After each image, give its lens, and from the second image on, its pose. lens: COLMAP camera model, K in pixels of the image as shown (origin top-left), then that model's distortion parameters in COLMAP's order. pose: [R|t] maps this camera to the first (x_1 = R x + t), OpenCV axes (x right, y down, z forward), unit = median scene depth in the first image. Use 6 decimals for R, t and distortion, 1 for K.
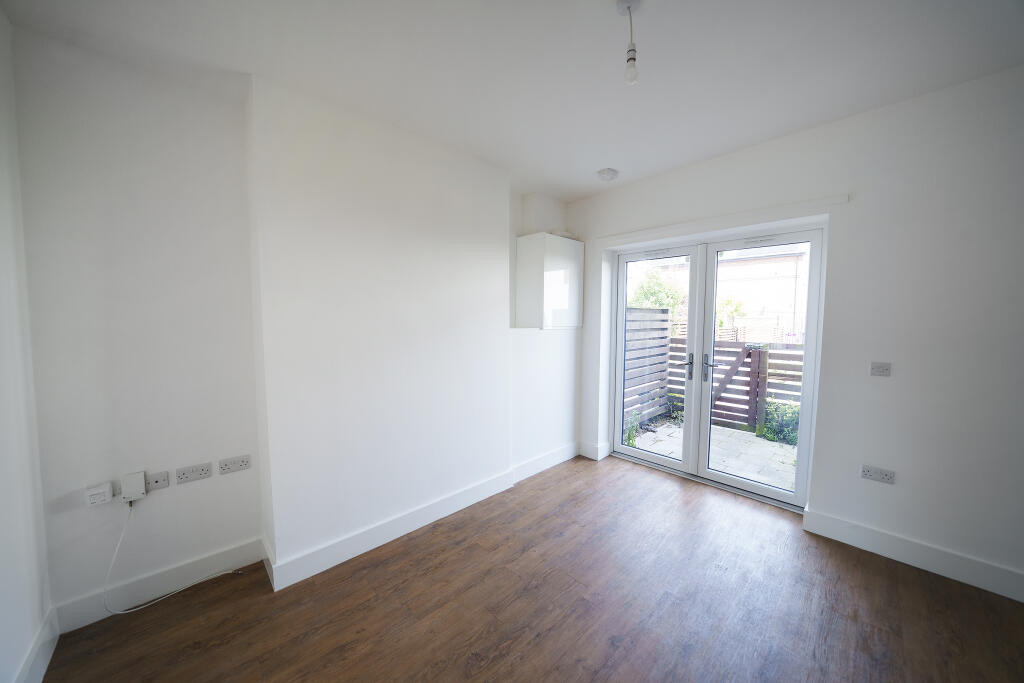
lens RADIAL K [[352.5, 0, 509.0], [0, 352.5, 340.7], [0, 0, 1]] dist [-0.018603, 0.000068]
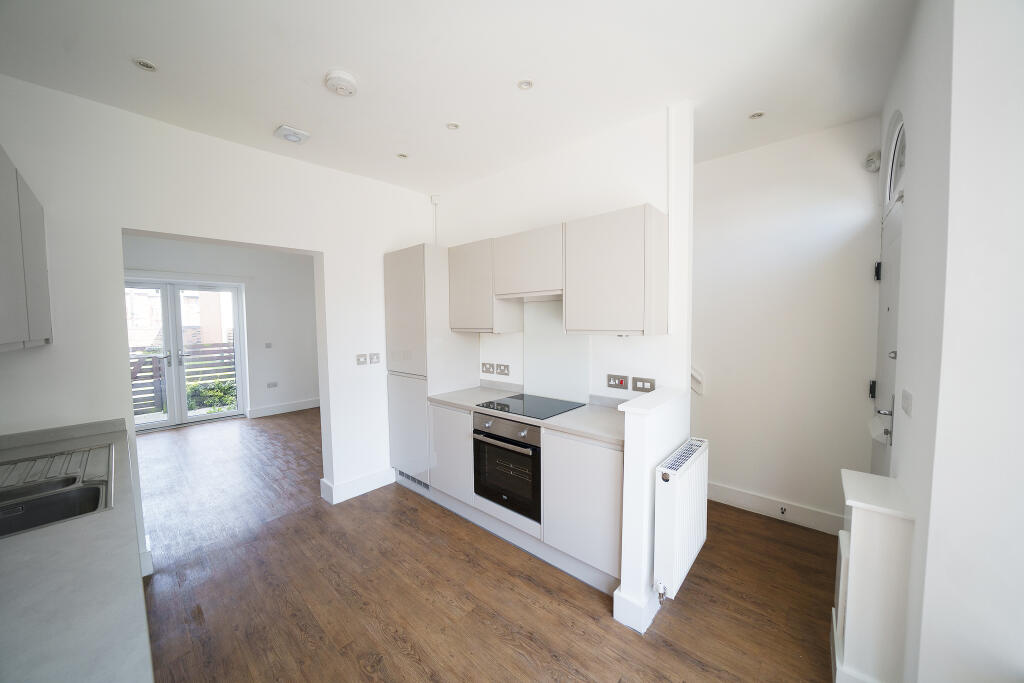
lens RADIAL K [[352.5, 0, 509.0], [0, 352.5, 340.7], [0, 0, 1]] dist [-0.018603, 0.000068]
pose [[-0.082629, -0.052308, 0.995207, -1.187807], [0.079861, 0.995062, 0.058931, 0.022786], [-0.993375, 0.084347, -0.078044, -0.437510]]
